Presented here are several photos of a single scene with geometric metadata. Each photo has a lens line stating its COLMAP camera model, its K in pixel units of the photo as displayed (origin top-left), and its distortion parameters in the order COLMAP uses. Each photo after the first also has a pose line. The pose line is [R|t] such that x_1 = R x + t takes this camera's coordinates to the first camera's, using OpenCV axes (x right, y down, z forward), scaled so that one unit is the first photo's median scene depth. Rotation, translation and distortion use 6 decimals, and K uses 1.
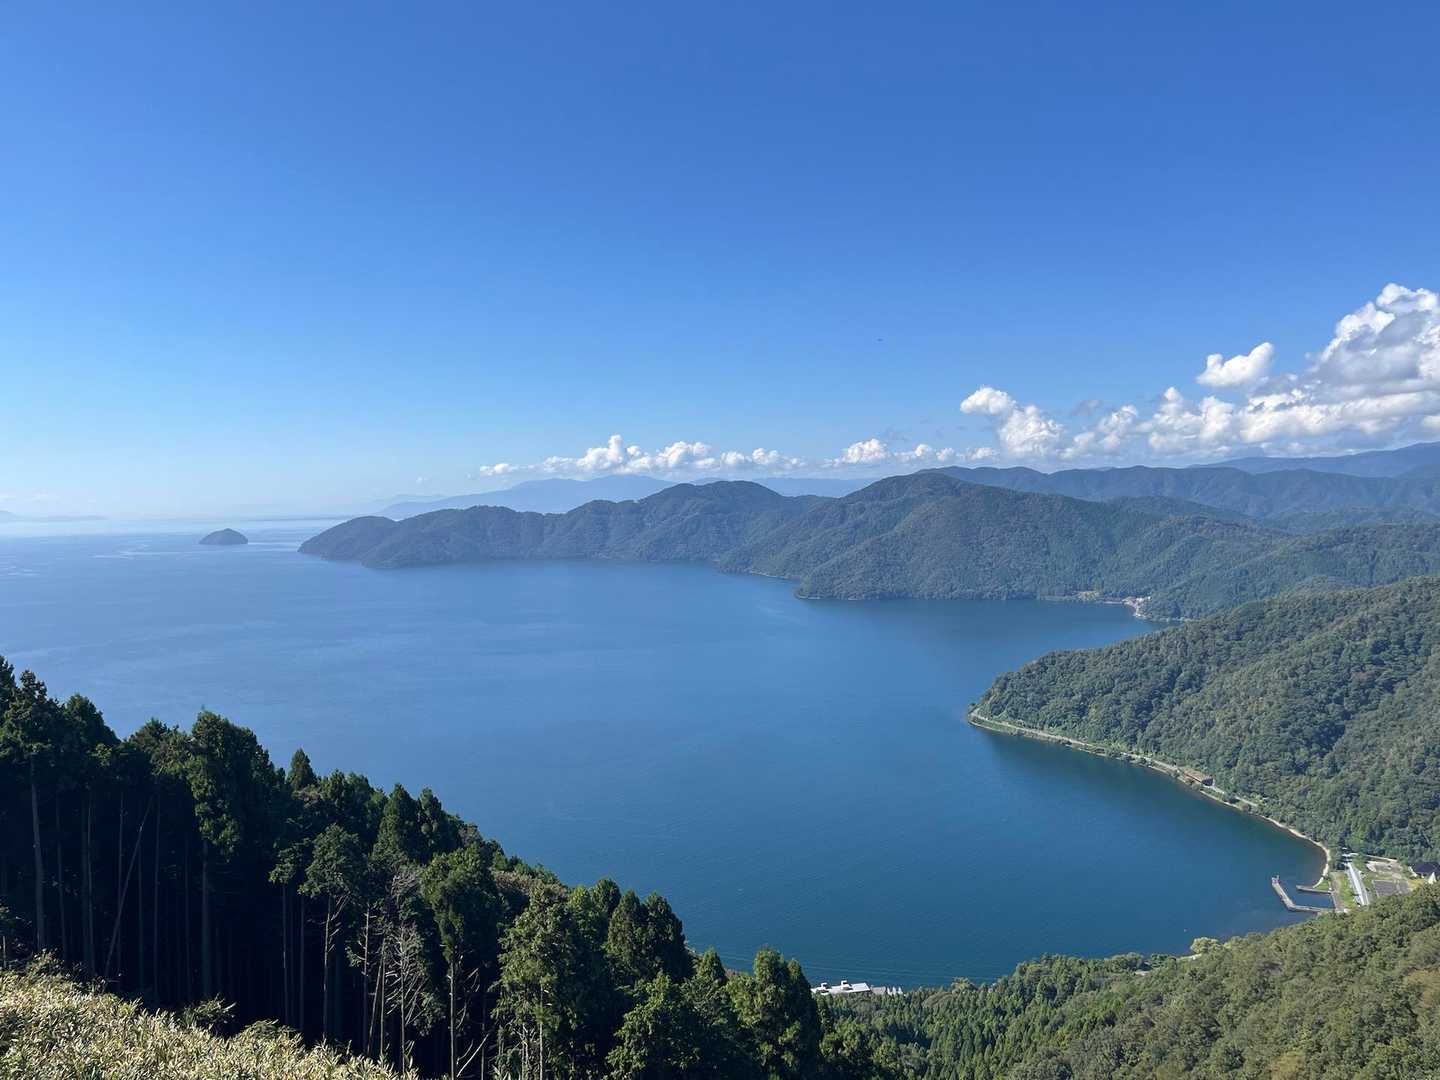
lens RADIAL K [[1098.0, 0, 719.4], [0, 1098.0, 543.1], [0, 0, 1]] dist [0.043116, -0.042538]
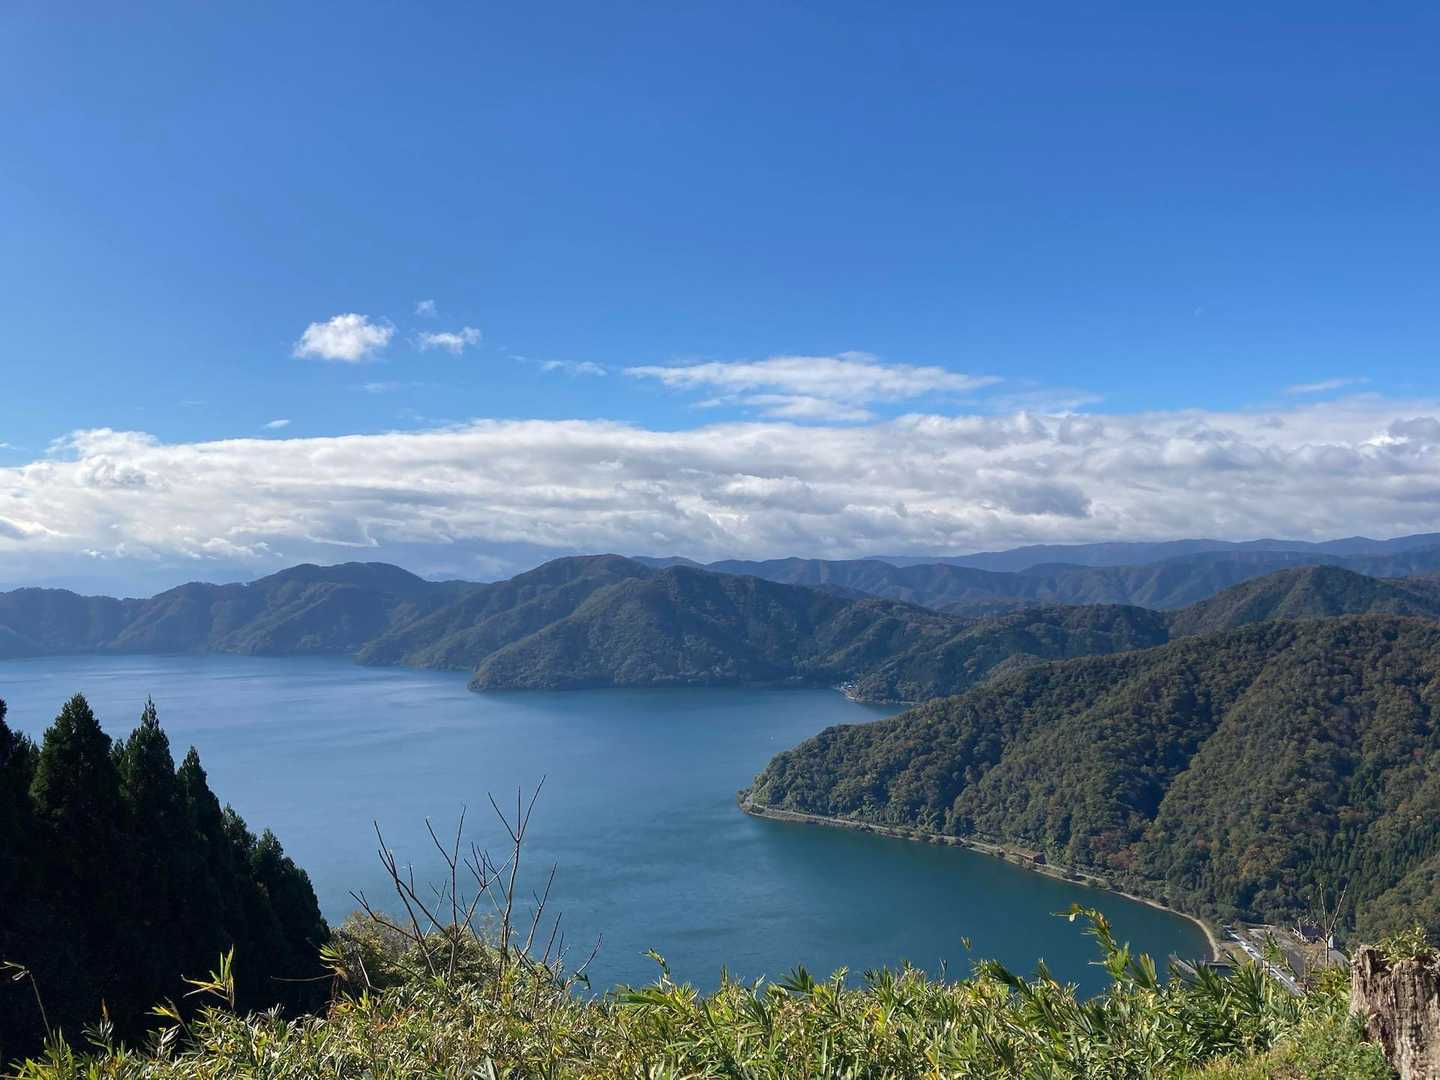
lens RADIAL K [[1180.5, 0, 720.2], [0, 1180.5, 510.5], [0, 0, 1]] dist [0.038280, -0.033731]
pose [[0.944469, 0.034628, 0.326770, -0.066032], [0.003408, 0.993346, -0.115114, 0.021963], [-0.328582, 0.109836, 0.938067, 0.072905]]
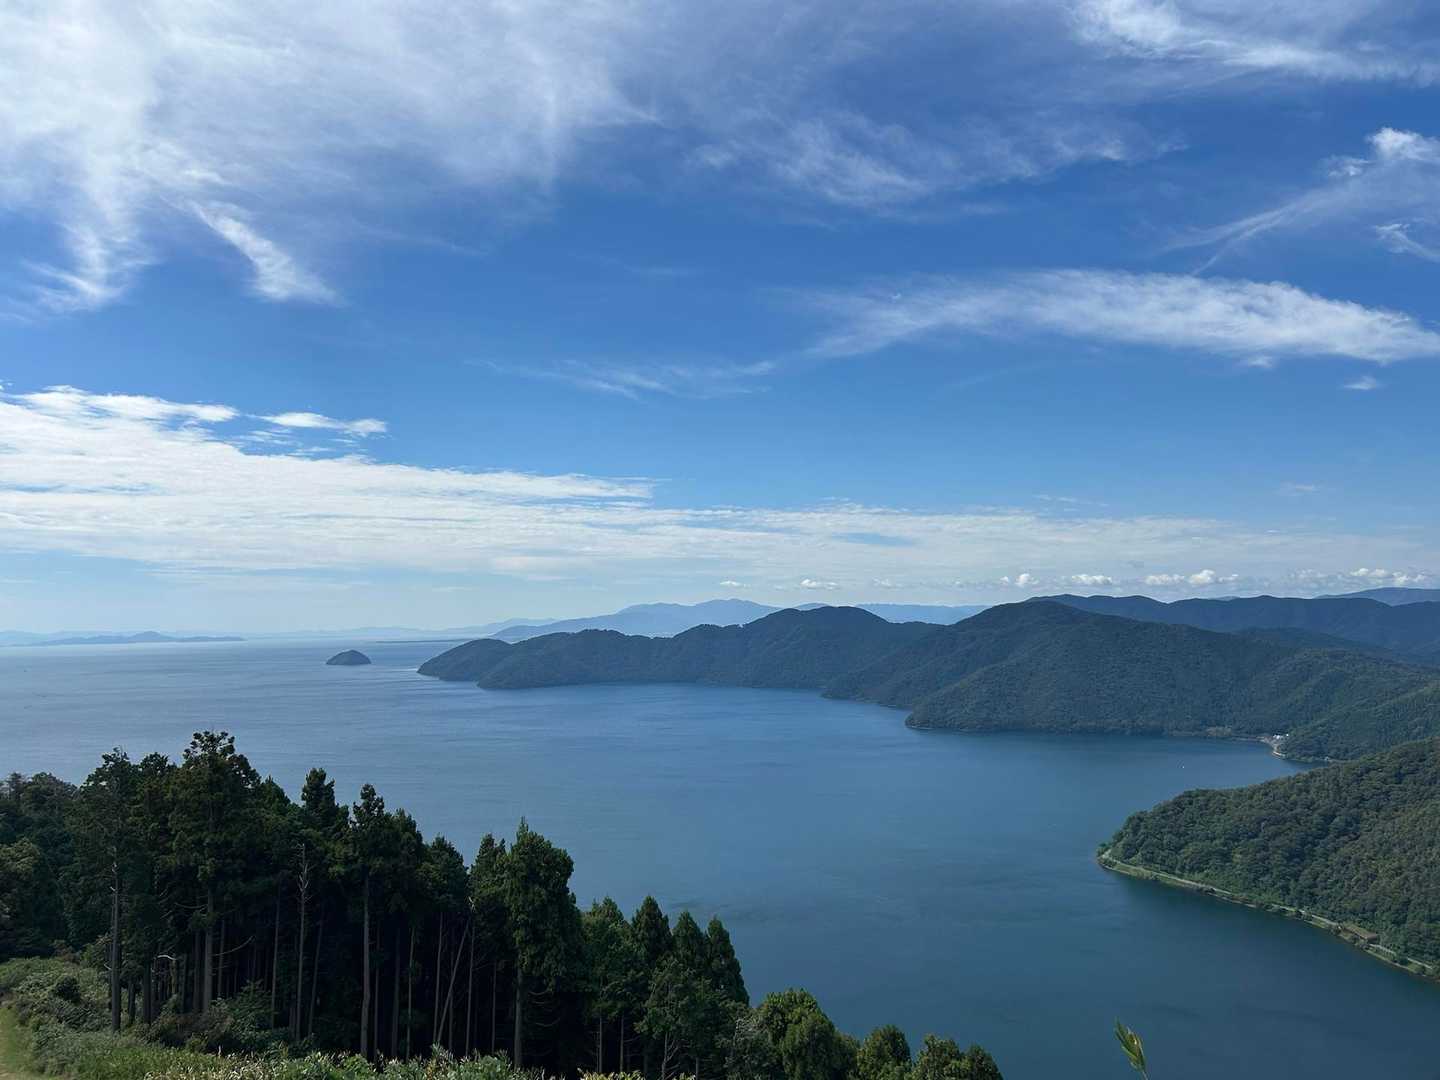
lens RADIAL K [[1098.0, 0, 715.0], [0, 1098.0, 548.2], [0, 0, 1]] dist [0.043116, -0.042538]
pose [[0.995354, 0.003603, -0.096211, -0.007579], [-0.014093, 0.993988, -0.108579, 0.000233], [0.095242, 0.109431, 0.989421, 0.000911]]
